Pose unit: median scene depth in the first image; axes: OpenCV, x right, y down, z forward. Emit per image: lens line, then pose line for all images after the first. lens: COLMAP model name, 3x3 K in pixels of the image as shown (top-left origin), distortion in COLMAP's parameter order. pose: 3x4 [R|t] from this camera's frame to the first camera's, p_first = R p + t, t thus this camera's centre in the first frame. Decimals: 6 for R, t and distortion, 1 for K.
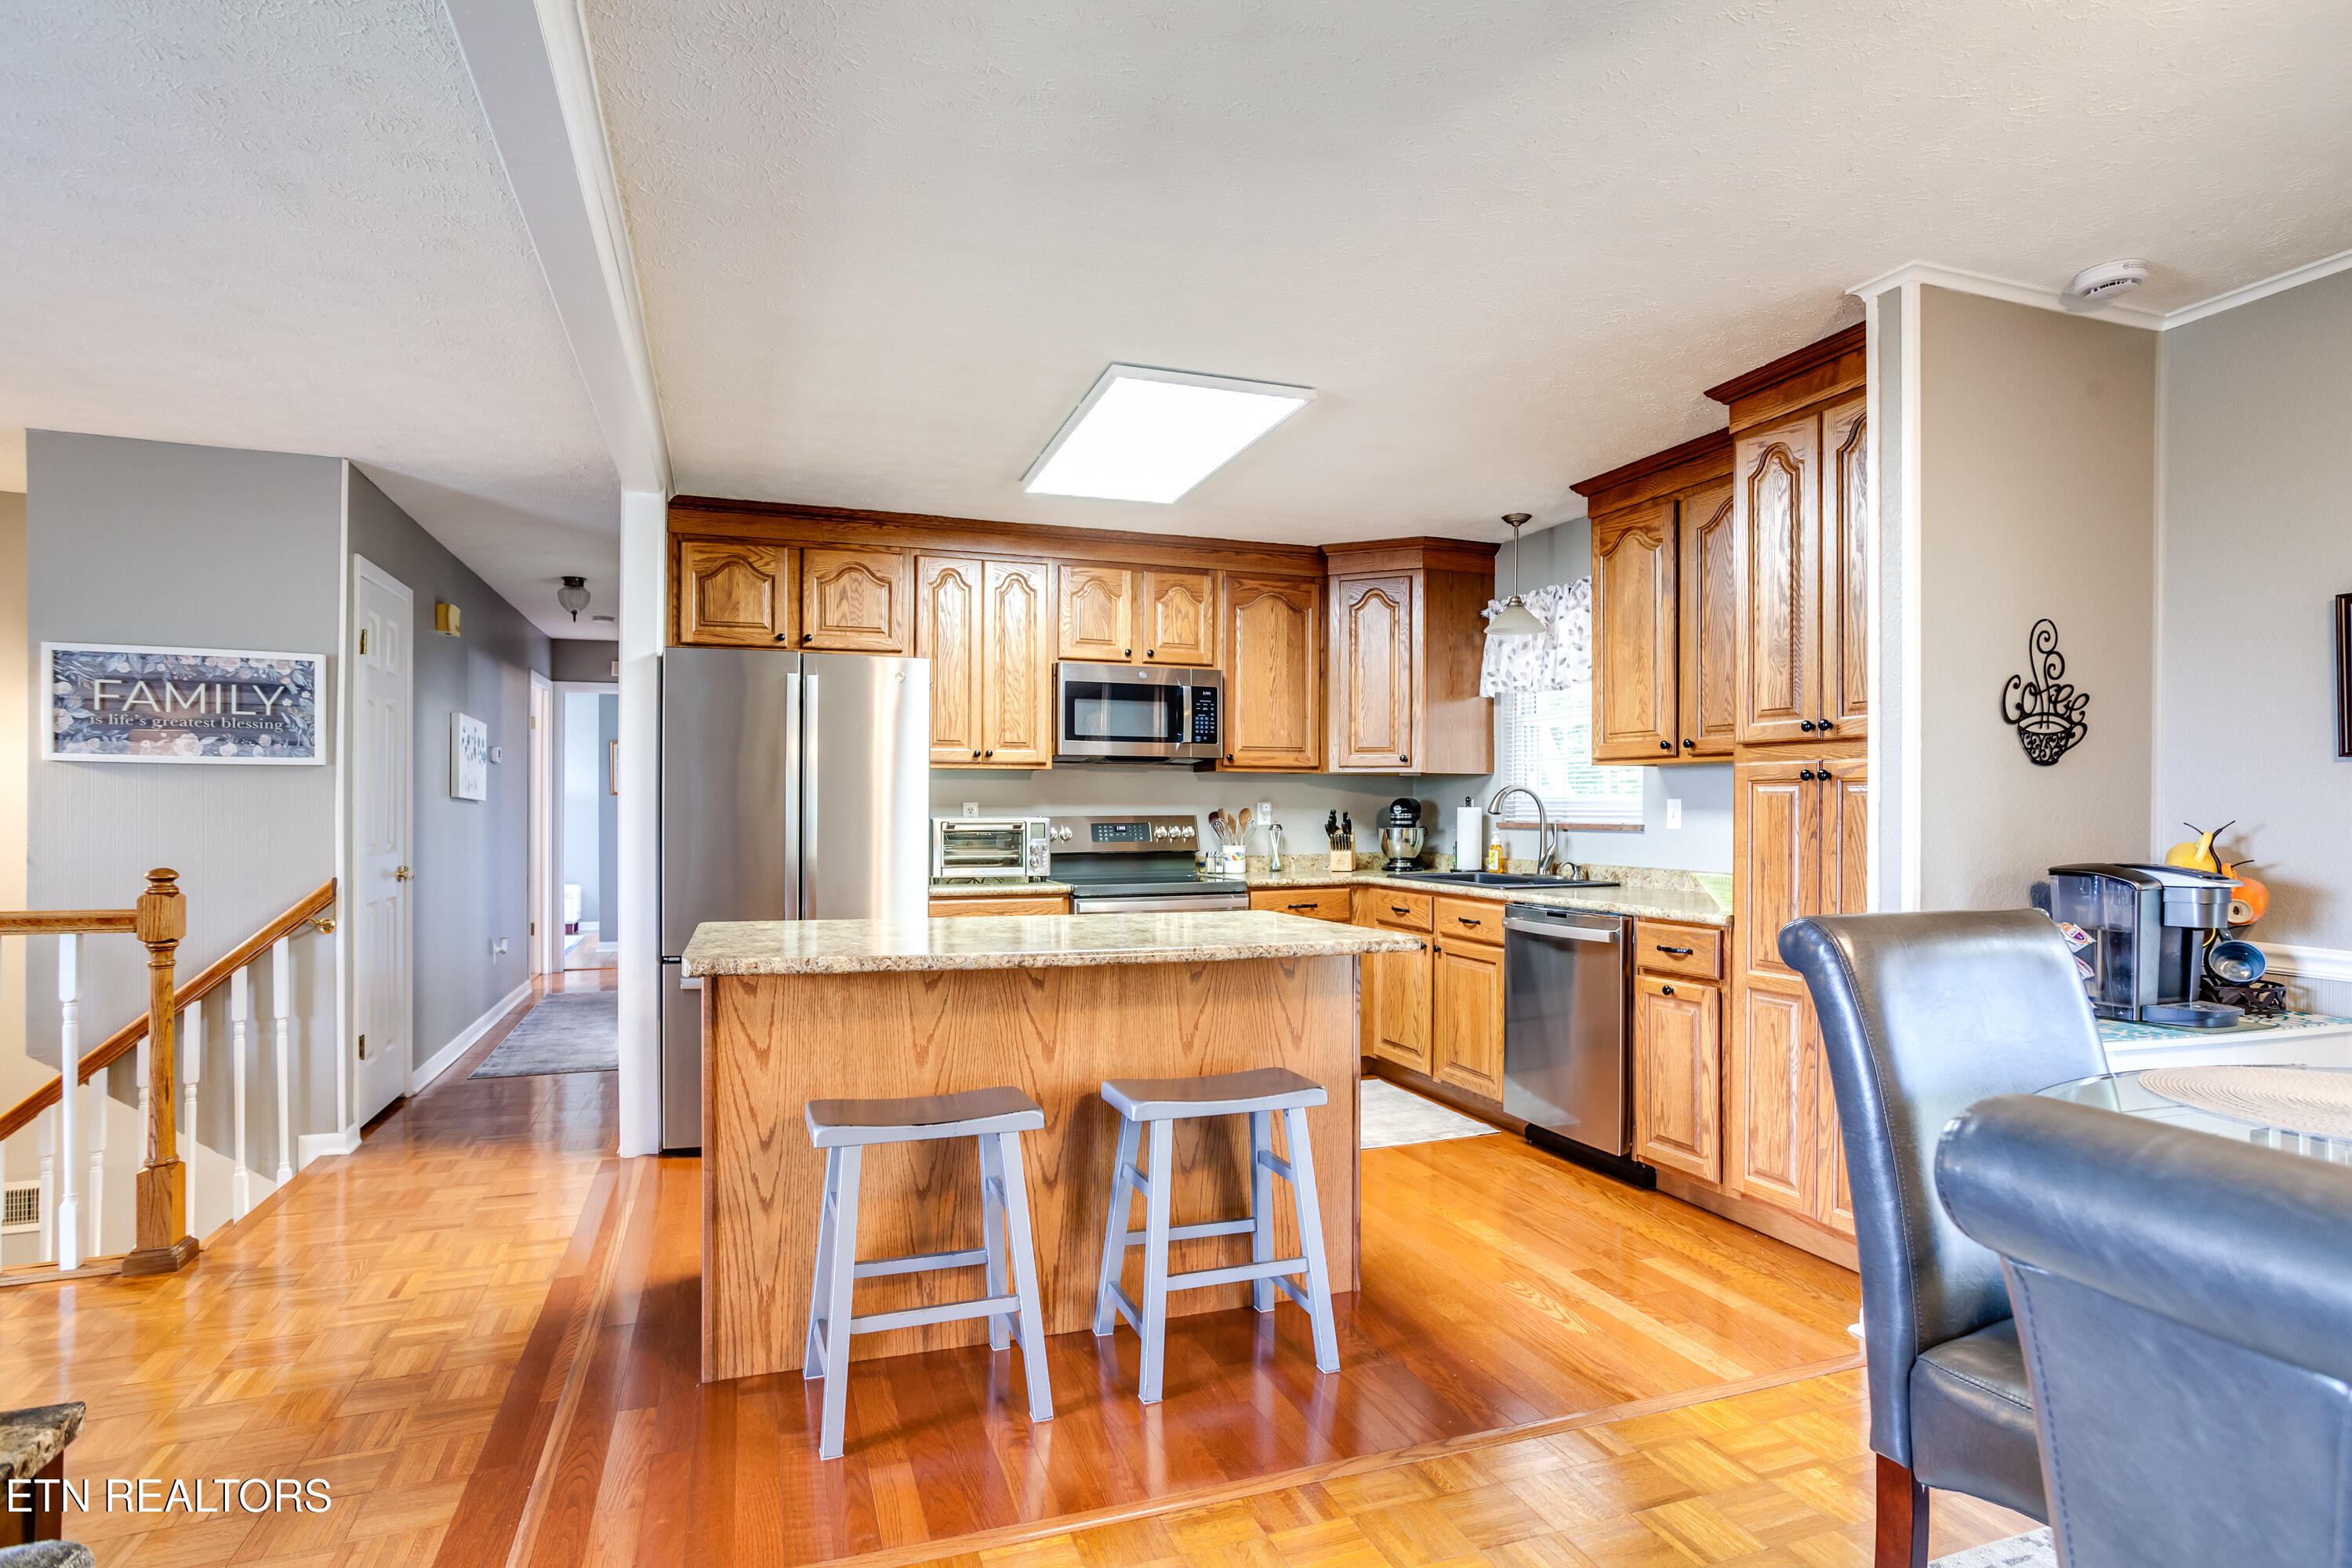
lens RADIAL K [[1146.0, 0, 1107.2], [0, 1146.0, 805.6], [0, 0, 1]] dist [-0.034027, 0.025064]
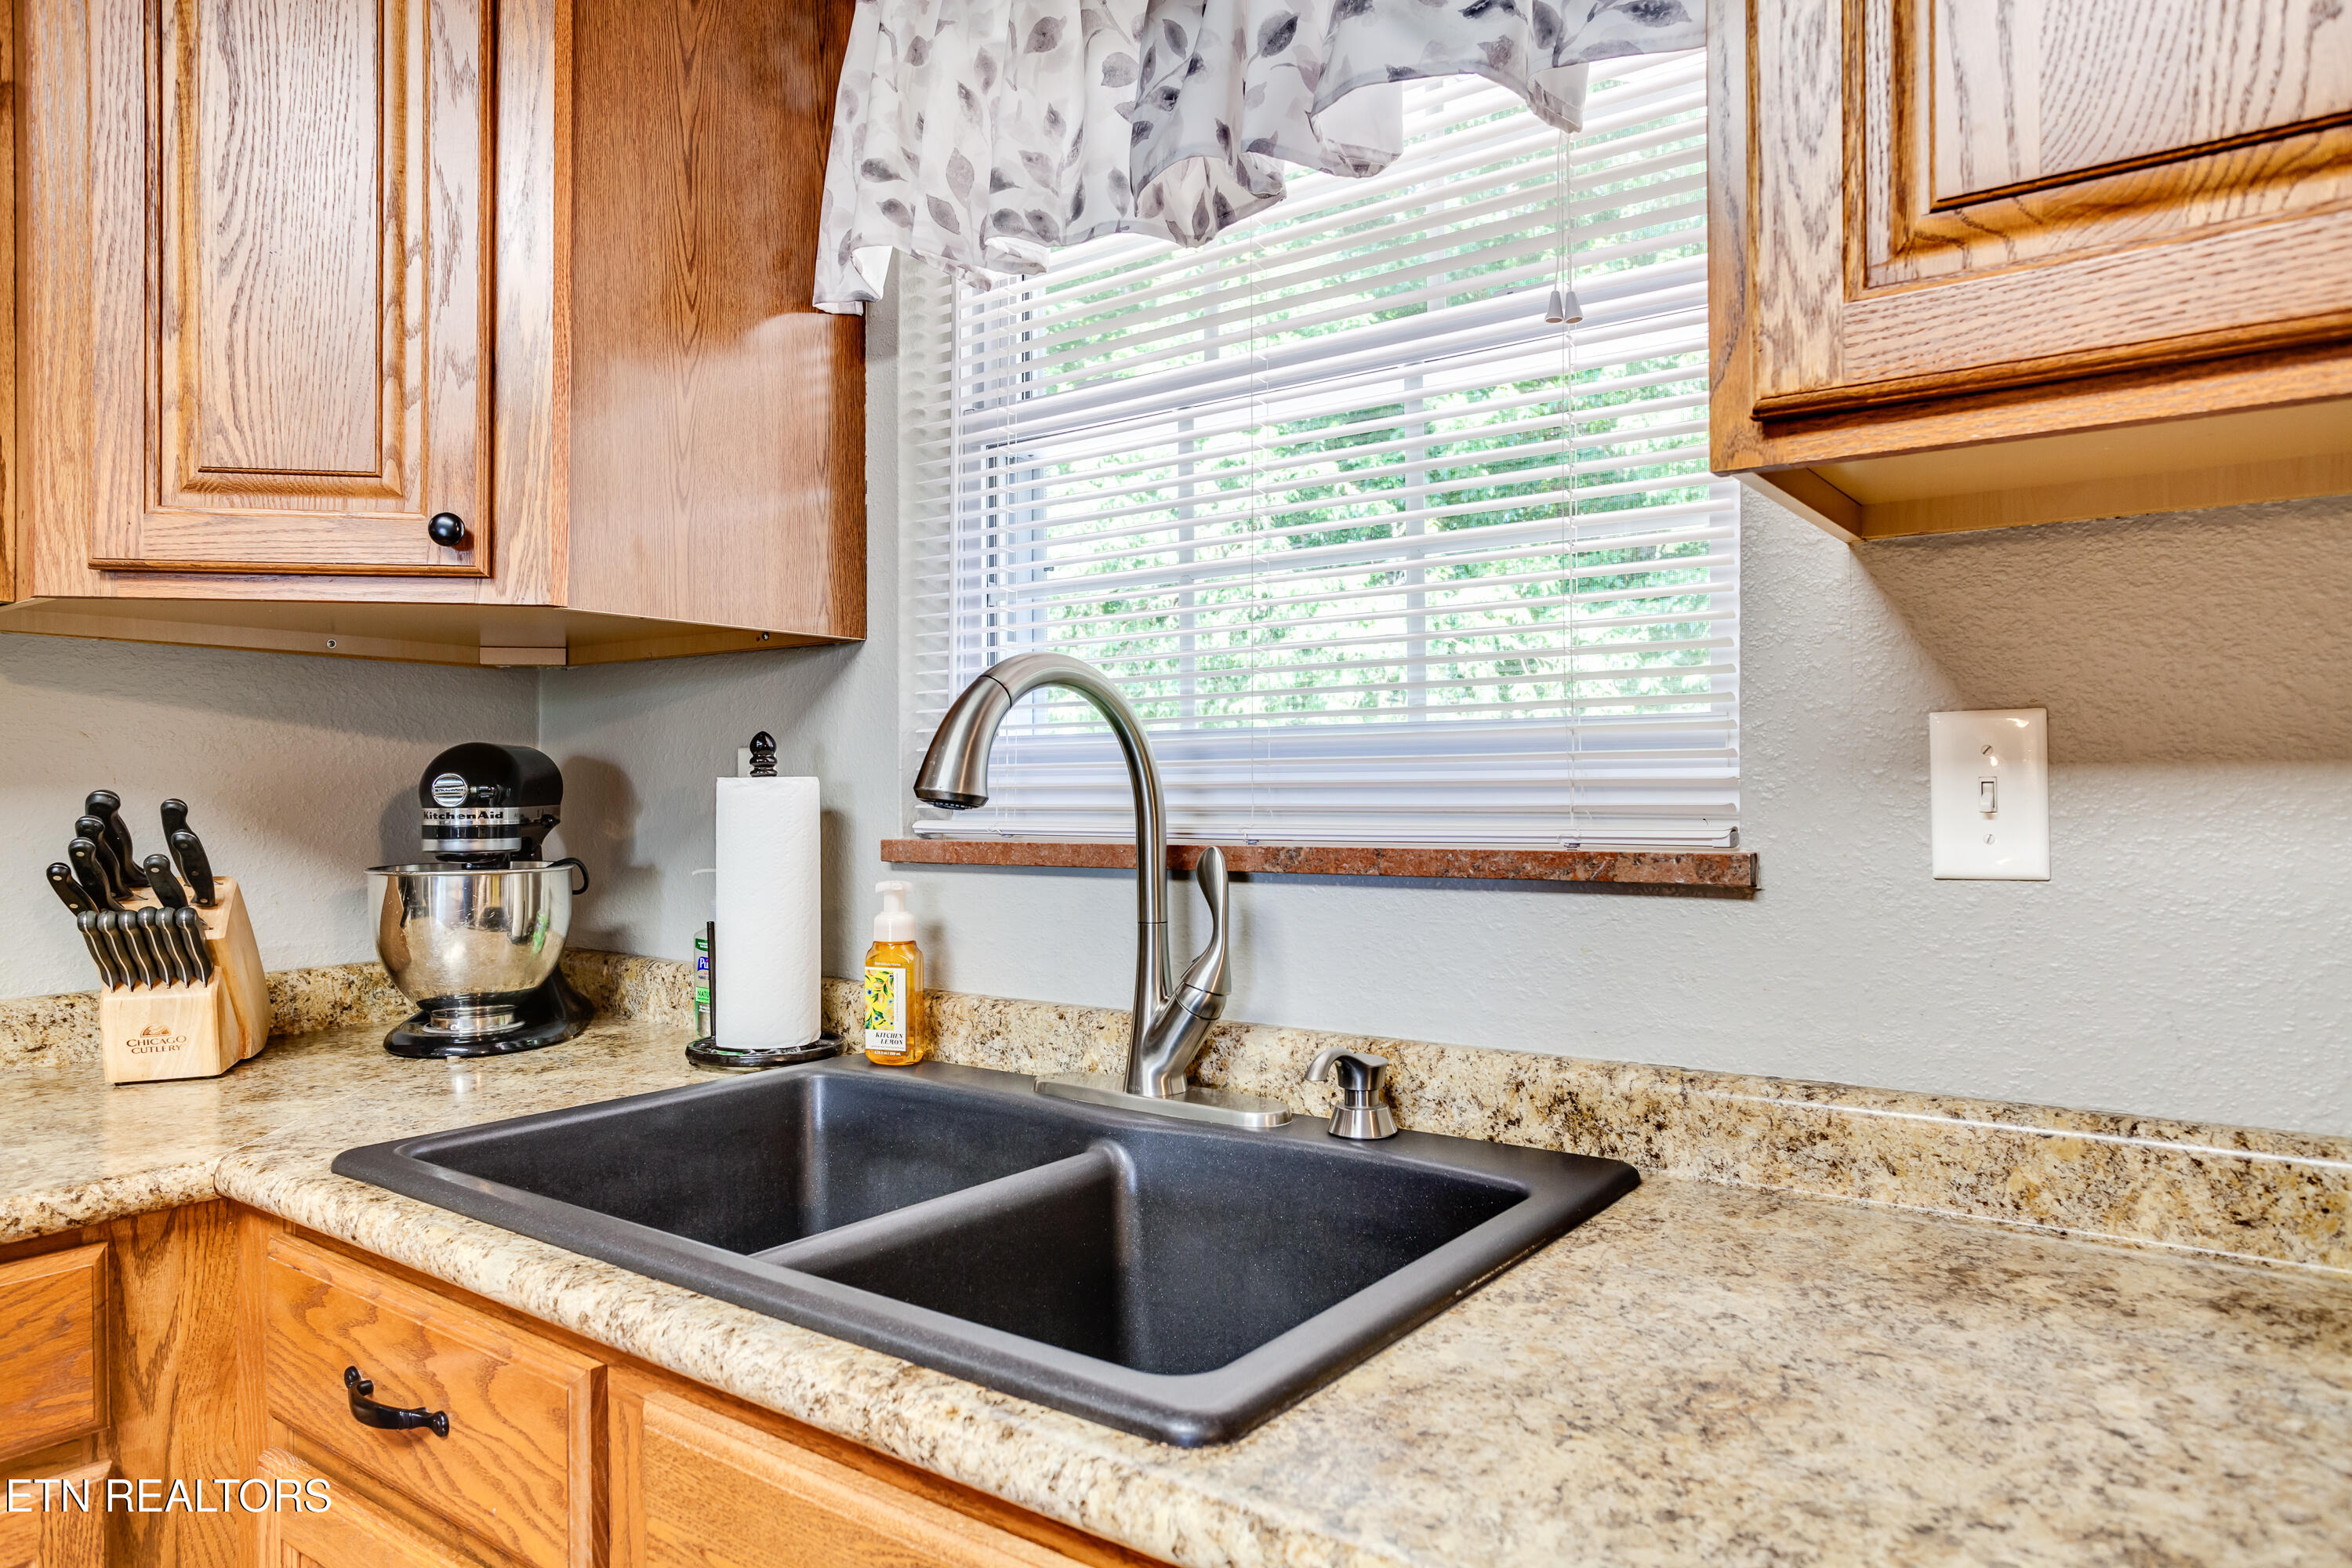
lens RADIAL K [[1462.3, 0, 1213.5], [0, 1462.3, 781.3], [0, 0, 1]] dist [-0.024608, 0.012683]
pose [[0.788154, -0.001616, 0.615476, 0.227335], [0.006493, 0.999963, -0.005690, 0.005071], [-0.615444, 0.008481, 0.788135, 0.786039]]
